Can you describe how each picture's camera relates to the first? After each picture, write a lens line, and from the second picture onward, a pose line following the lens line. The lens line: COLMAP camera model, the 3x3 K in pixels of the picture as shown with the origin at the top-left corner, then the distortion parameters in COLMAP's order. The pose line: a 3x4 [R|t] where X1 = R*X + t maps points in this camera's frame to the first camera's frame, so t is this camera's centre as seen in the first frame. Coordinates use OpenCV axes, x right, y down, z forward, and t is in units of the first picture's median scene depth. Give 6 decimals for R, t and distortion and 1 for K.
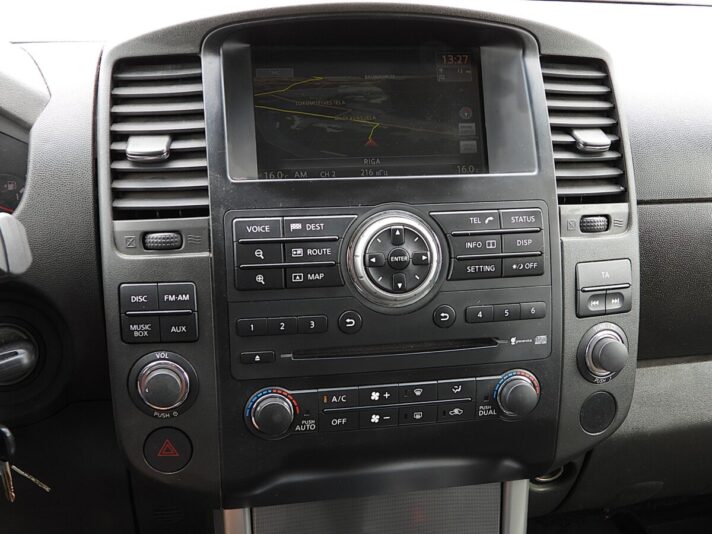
lens RADIAL K [[829.7, 0, 356.0], [0, 829.7, 267.0], [0, 0, 1]] dist [-0.032714, -0.007257]
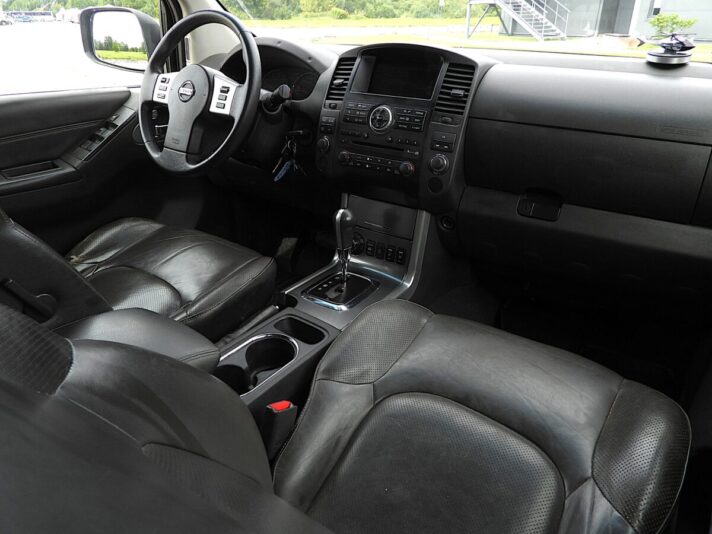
lens RADIAL K [[537.3, 0, 356.0], [0, 537.3, 267.0], [0, 0, 1]] dist [-0.006277, -0.001938]
pose [[0.695730, 0.282507, -0.660416, 1.591427], [-0.266551, 0.955304, 0.127849, 0.313601], [0.667016, 0.087086, 0.739936, -0.645260]]
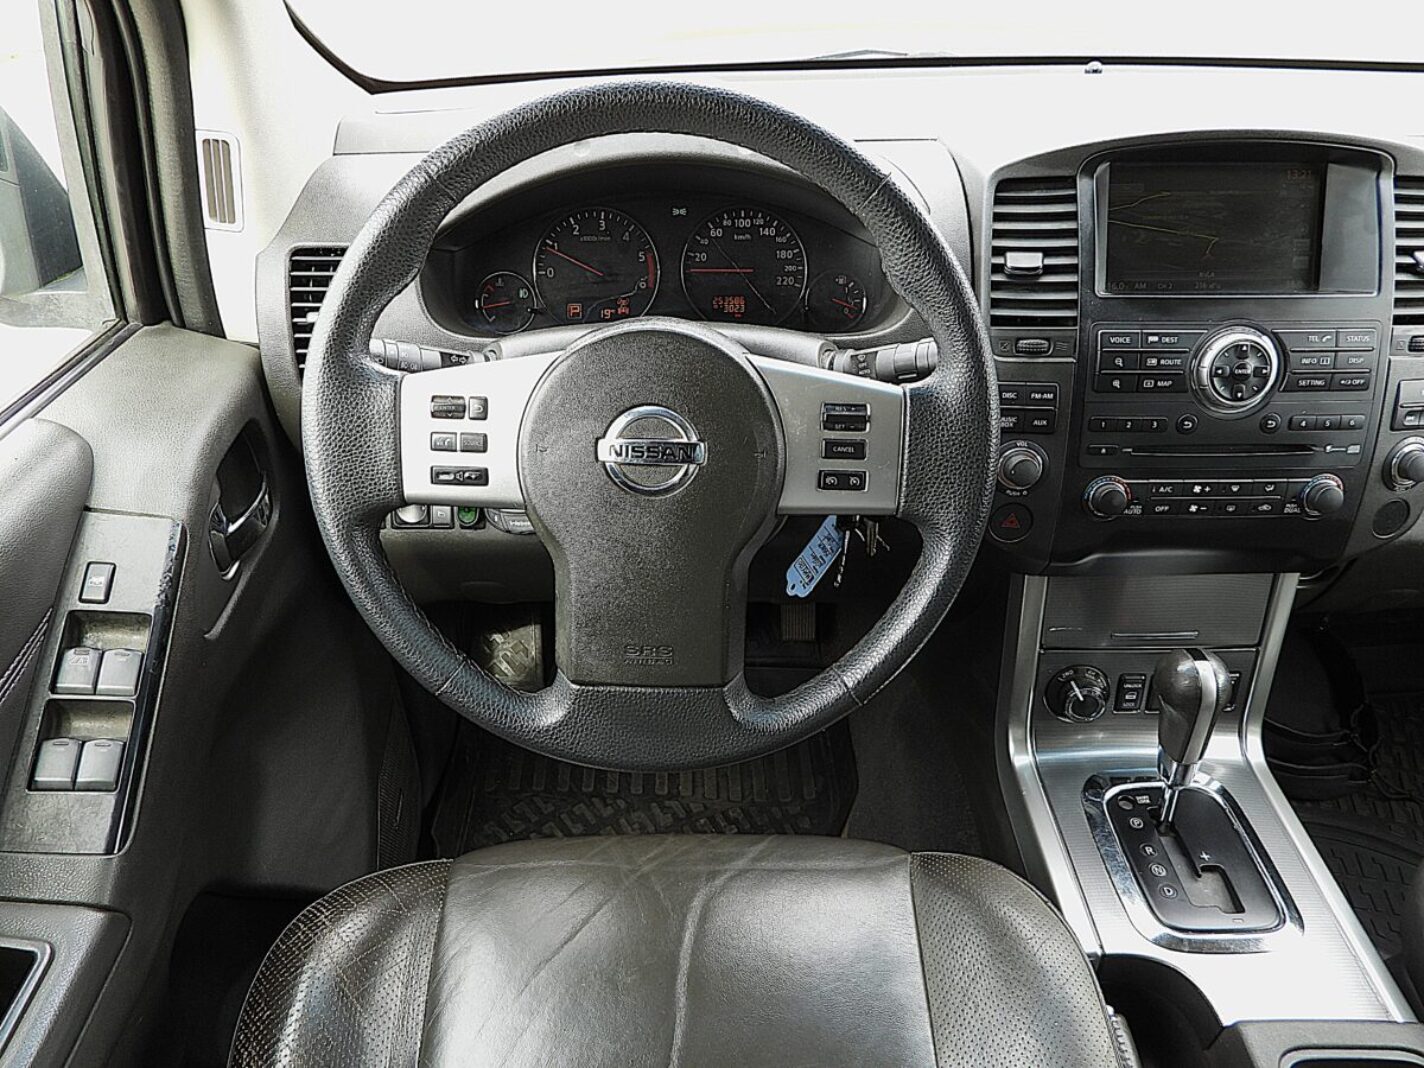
lens RADIAL K [[1005.4, 0, 712.0], [0, 1005.4, 534.0], [0, 0, 1]] dist [-0.008256, -0.000879]
pose [[0.985037, 0.073750, -0.155763, -0.422188], [-0.039451, 0.976305, 0.212775, -0.054538], [0.167764, -0.203446, 0.964606, -0.478053]]
